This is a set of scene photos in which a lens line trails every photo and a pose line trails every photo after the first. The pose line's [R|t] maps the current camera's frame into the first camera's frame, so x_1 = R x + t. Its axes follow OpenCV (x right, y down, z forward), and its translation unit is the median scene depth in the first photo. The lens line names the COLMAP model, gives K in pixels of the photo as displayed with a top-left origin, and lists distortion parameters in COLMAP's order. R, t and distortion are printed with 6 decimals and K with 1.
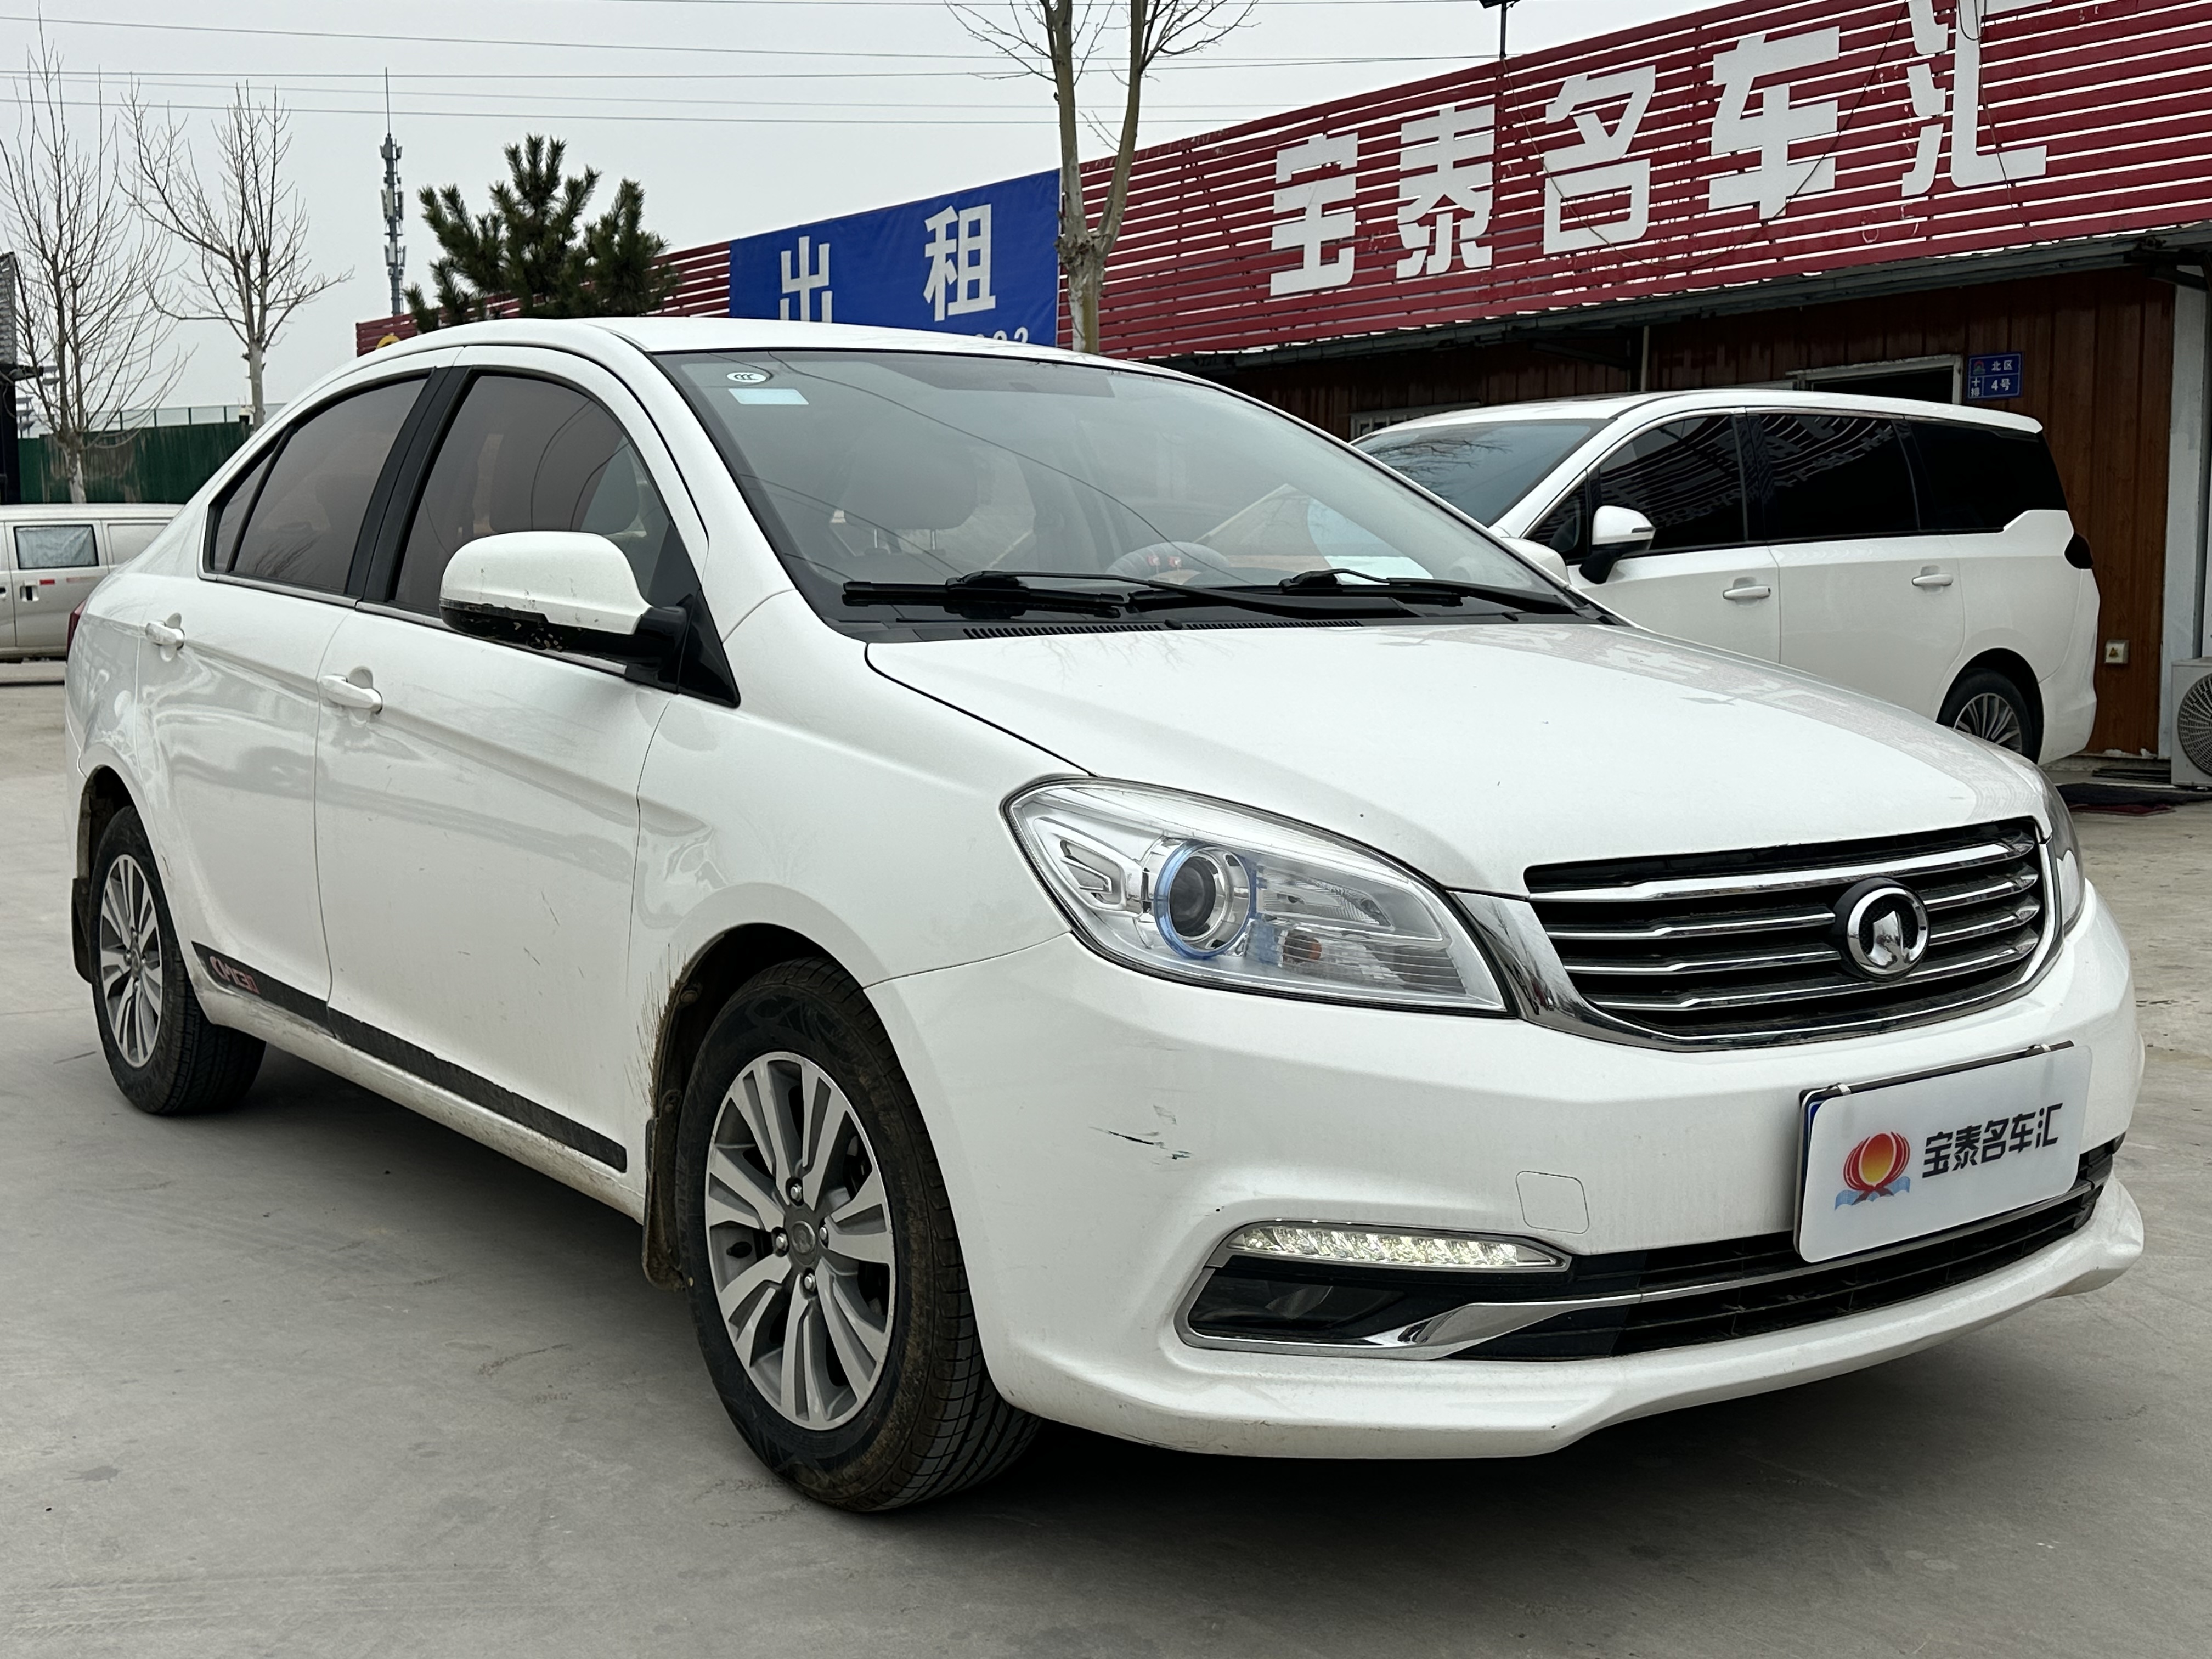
lens RADIAL K [[2406.2, 0, 1098.6], [0, 2406.2, 839.8], [0, 0, 1]] dist [0.187848, -0.386696]
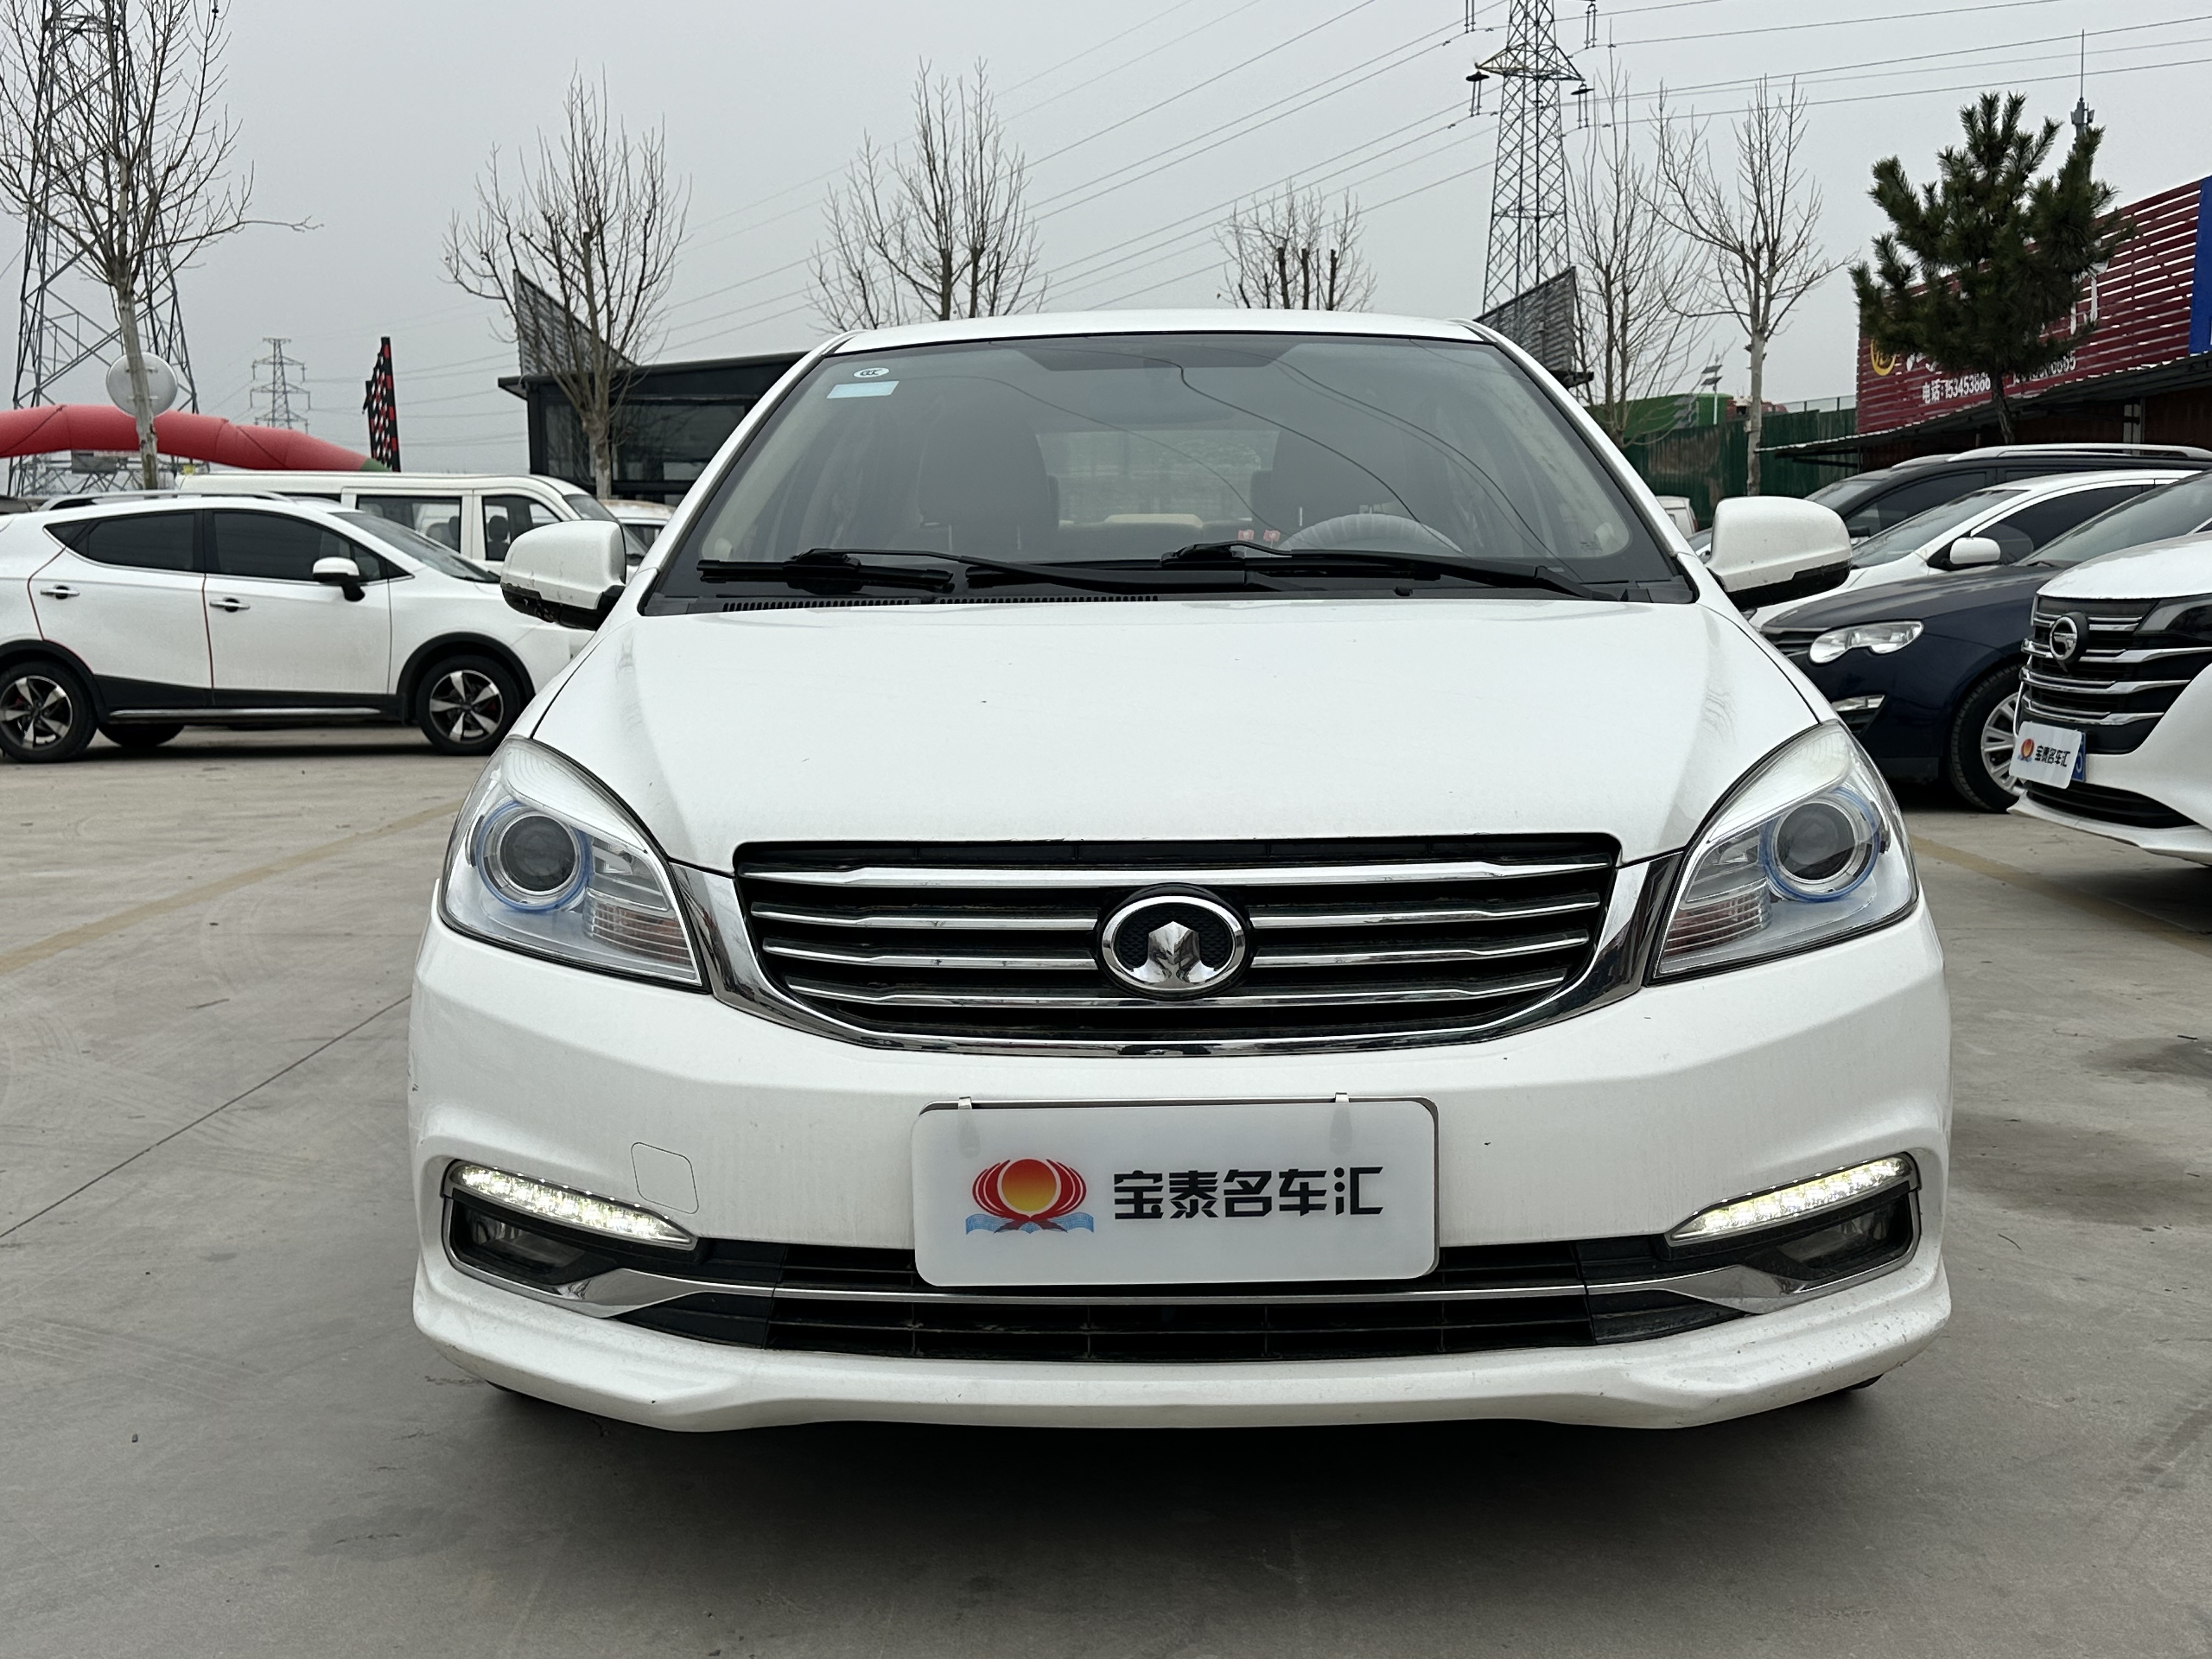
lens RADIAL K [[2406.2, 0, 1098.6], [0, 2406.2, 839.8], [0, 0, 1]] dist [0.187848, -0.386696]
pose [[0.794502, 0.057641, -0.604520, 0.695508], [-0.053748, 0.998253, 0.024545, -0.017424], [0.604879, 0.012990, 0.796212, 0.237149]]
